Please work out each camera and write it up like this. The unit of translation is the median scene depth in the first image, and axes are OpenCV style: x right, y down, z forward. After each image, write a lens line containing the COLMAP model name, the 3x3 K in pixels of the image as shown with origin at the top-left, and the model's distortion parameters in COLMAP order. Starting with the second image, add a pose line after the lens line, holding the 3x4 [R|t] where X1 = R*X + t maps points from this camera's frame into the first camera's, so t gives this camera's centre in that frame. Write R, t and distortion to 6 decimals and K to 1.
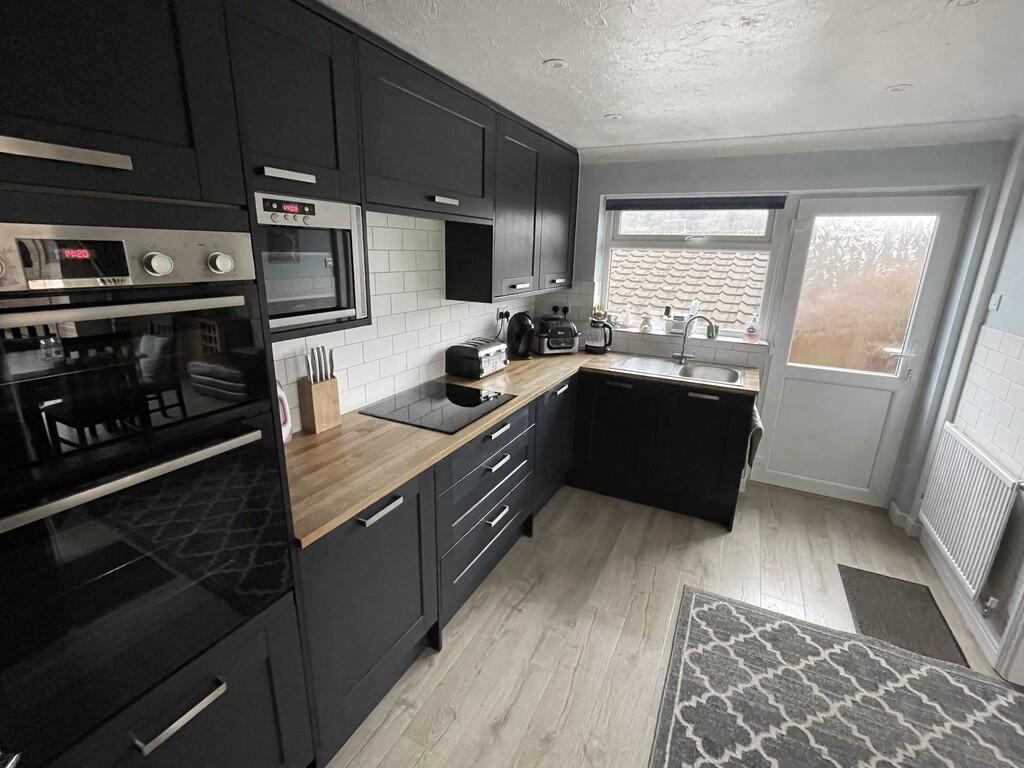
lens RADIAL K [[466.4, 0, 515.8], [0, 466.4, 381.6], [0, 0, 1]] dist [-0.001300, 0.000293]
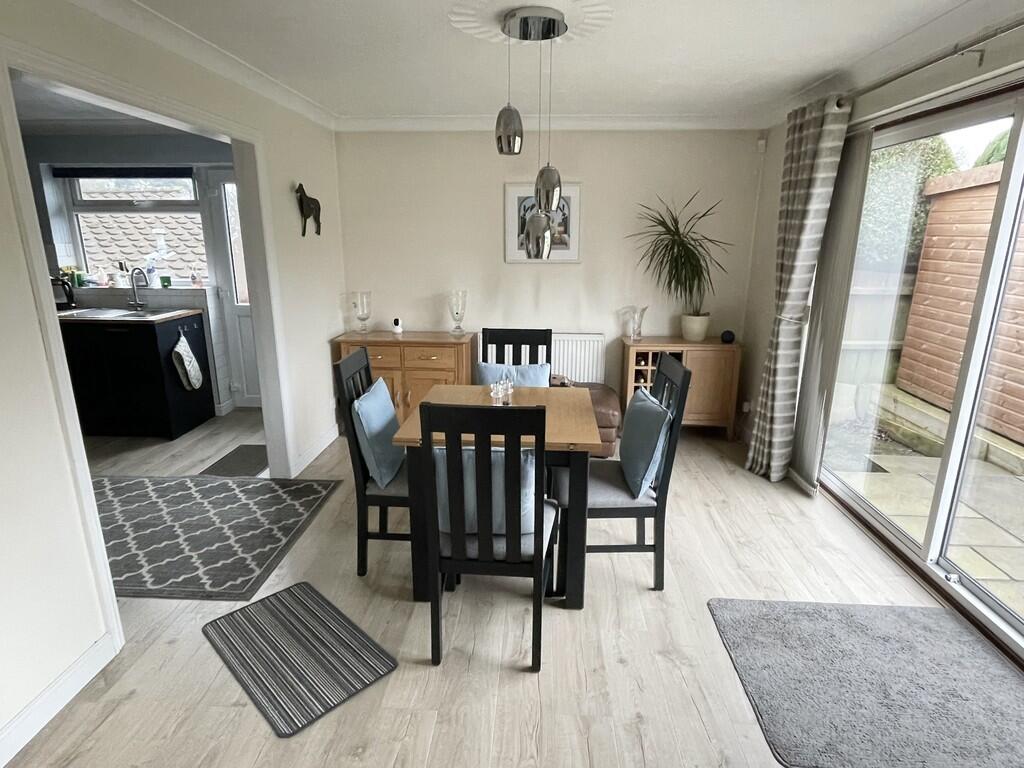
lens RADIAL K [[565.3, 0, 511.0], [0, 565.3, 381.7], [0, 0, 1]] dist [0.000352, 0.000622]
pose [[0.920726, -0.120278, 0.371210, 0.794493], [0.124882, 0.992103, 0.011707, 0.280035], [-0.369687, 0.035578, 0.928475, -0.756592]]
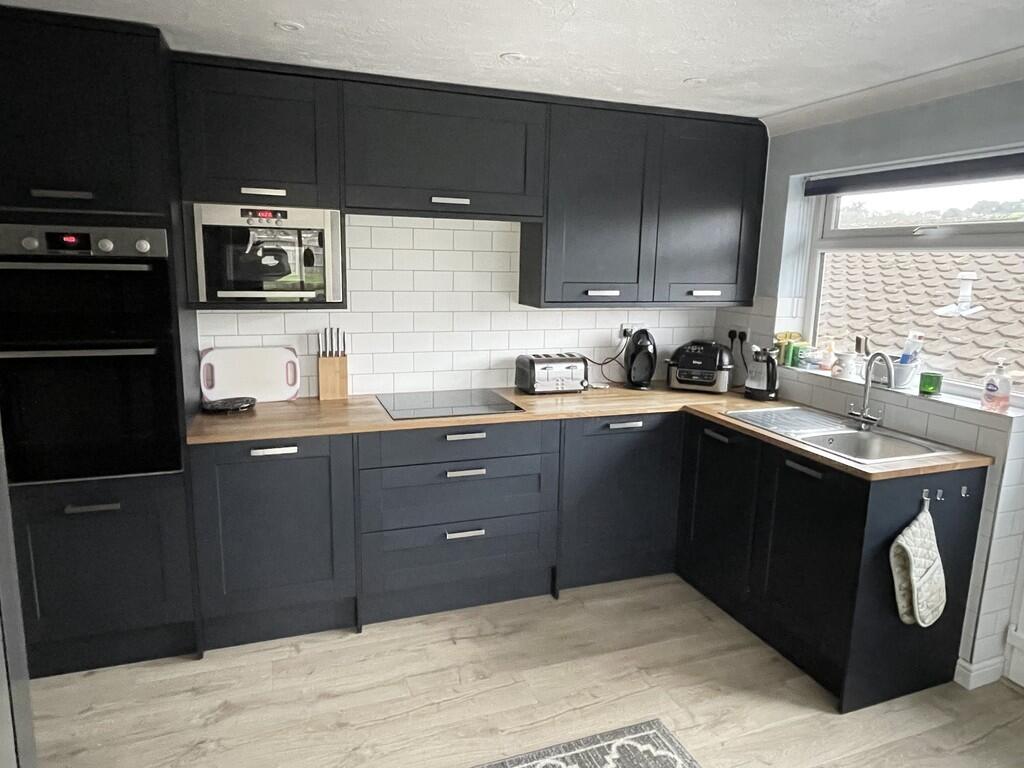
lens RADIAL K [[656.2, 0, 512.7], [0, 656.2, 378.9], [0, 0, 1]] dist [0.001859, 0.000335]
pose [[0.730729, 0.113943, -0.673091, 0.710287], [-0.191028, 0.980713, -0.041367, 0.024050], [0.655395, 0.158807, 0.738402, 0.058614]]
